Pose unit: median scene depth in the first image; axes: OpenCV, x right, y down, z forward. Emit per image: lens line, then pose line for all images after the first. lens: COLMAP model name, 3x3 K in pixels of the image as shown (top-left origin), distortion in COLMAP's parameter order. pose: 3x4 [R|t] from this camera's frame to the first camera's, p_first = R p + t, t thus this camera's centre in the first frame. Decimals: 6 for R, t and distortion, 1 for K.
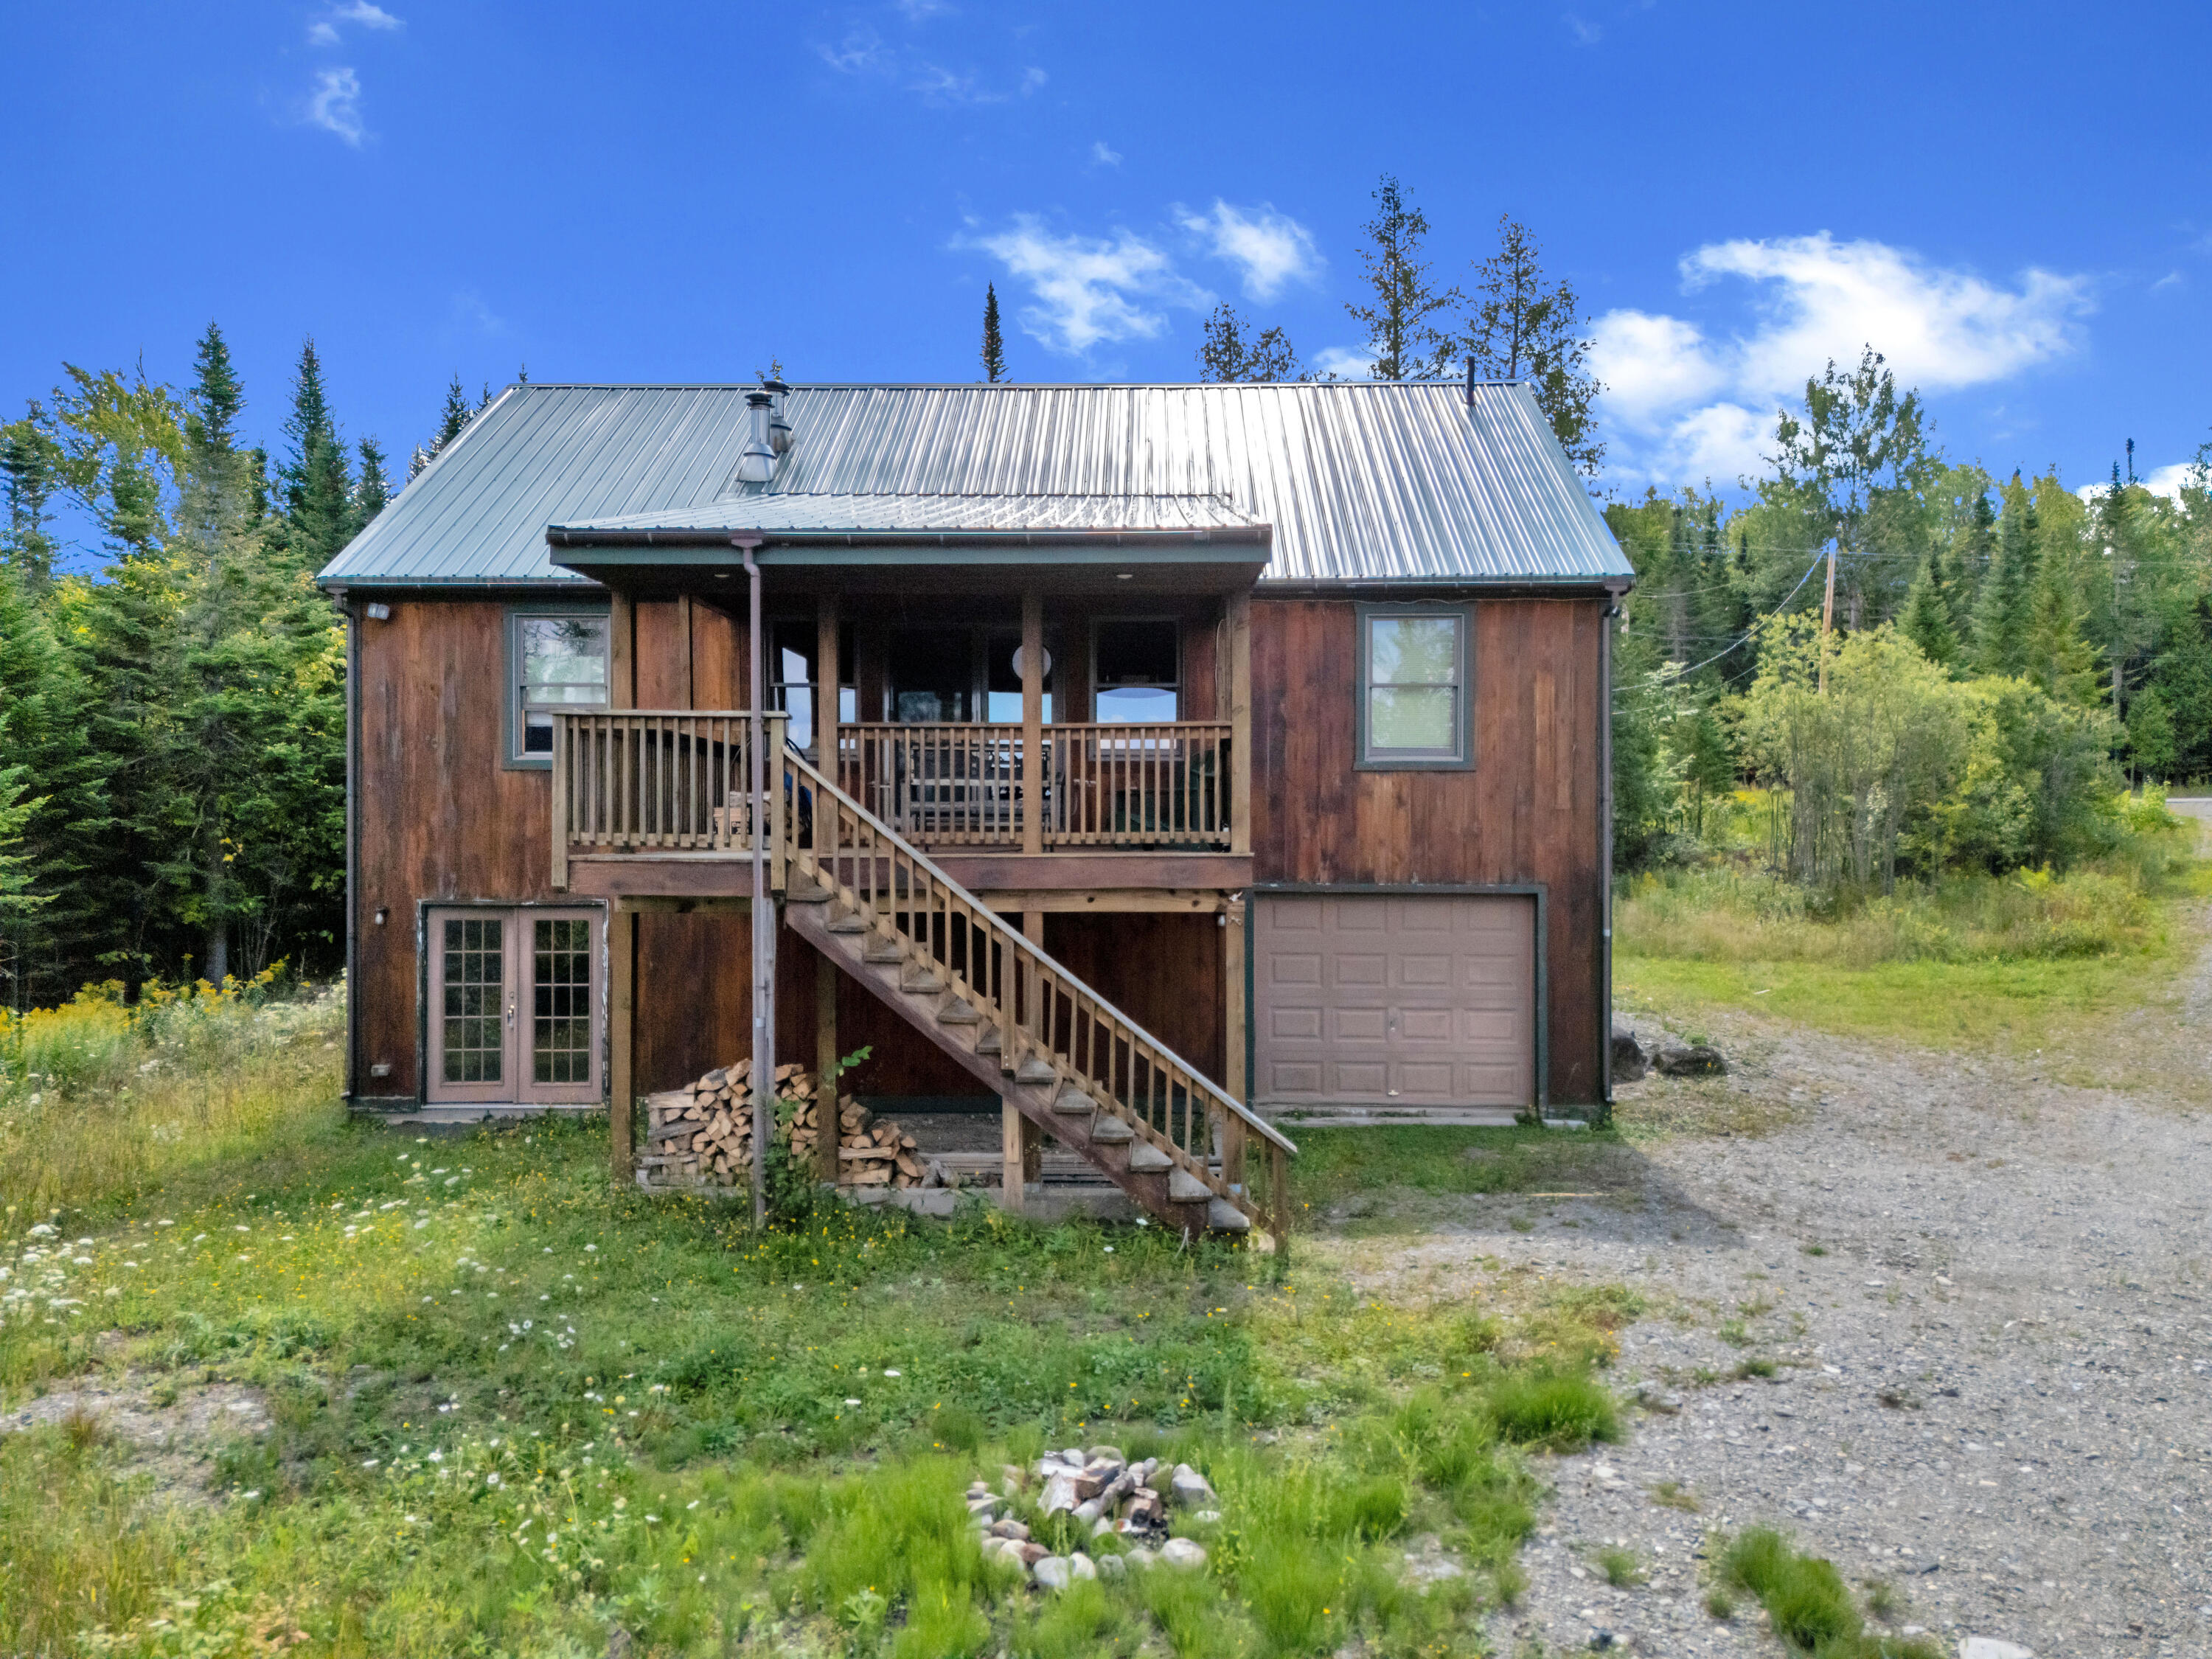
lens RADIAL K [[1614.4, 0, 1106.0], [0, 1614.4, 829.5], [0, 0, 1]] dist [0.070561, -0.071886]
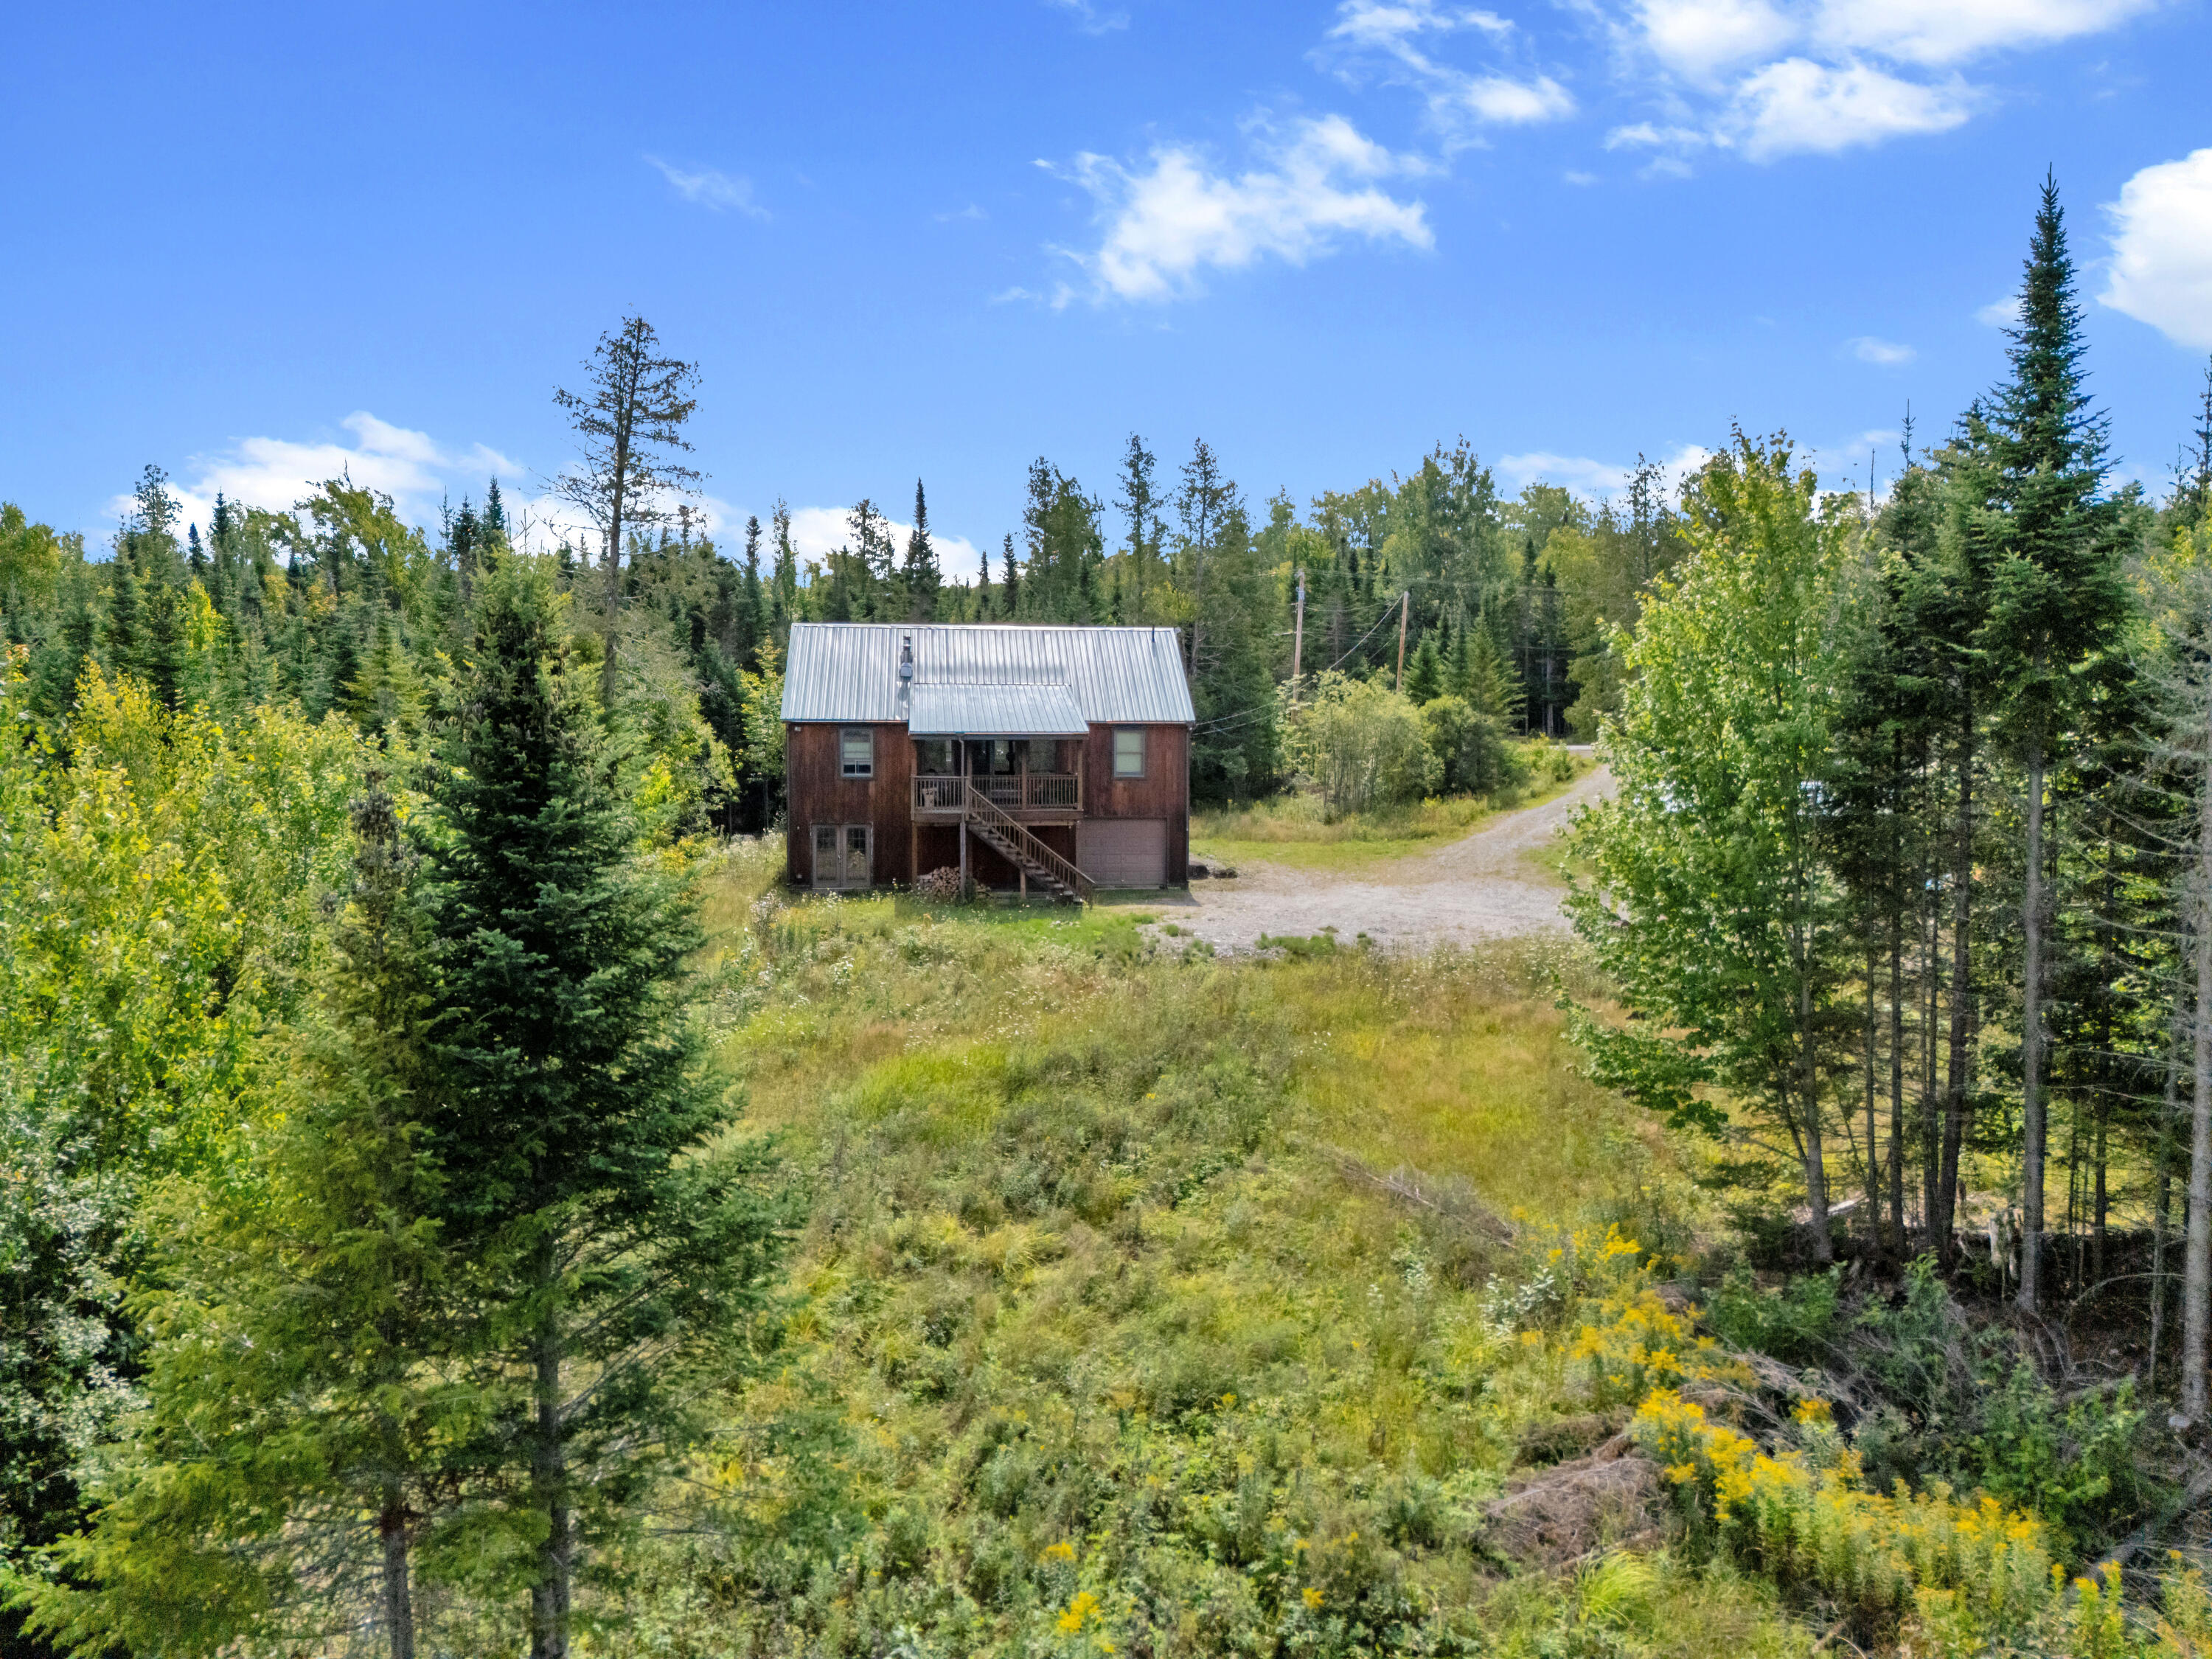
lens RADIAL K [[1614.4, 0, 1106.0], [0, 1614.4, 829.5], [0, 0, 1]] dist [0.070561, -0.071886]
pose [[0.990660, -0.005895, 0.136226, -0.284735], [-0.002516, 0.998105, 0.061484, -0.131967], [-0.136330, -0.061252, 0.988768, -2.112773]]
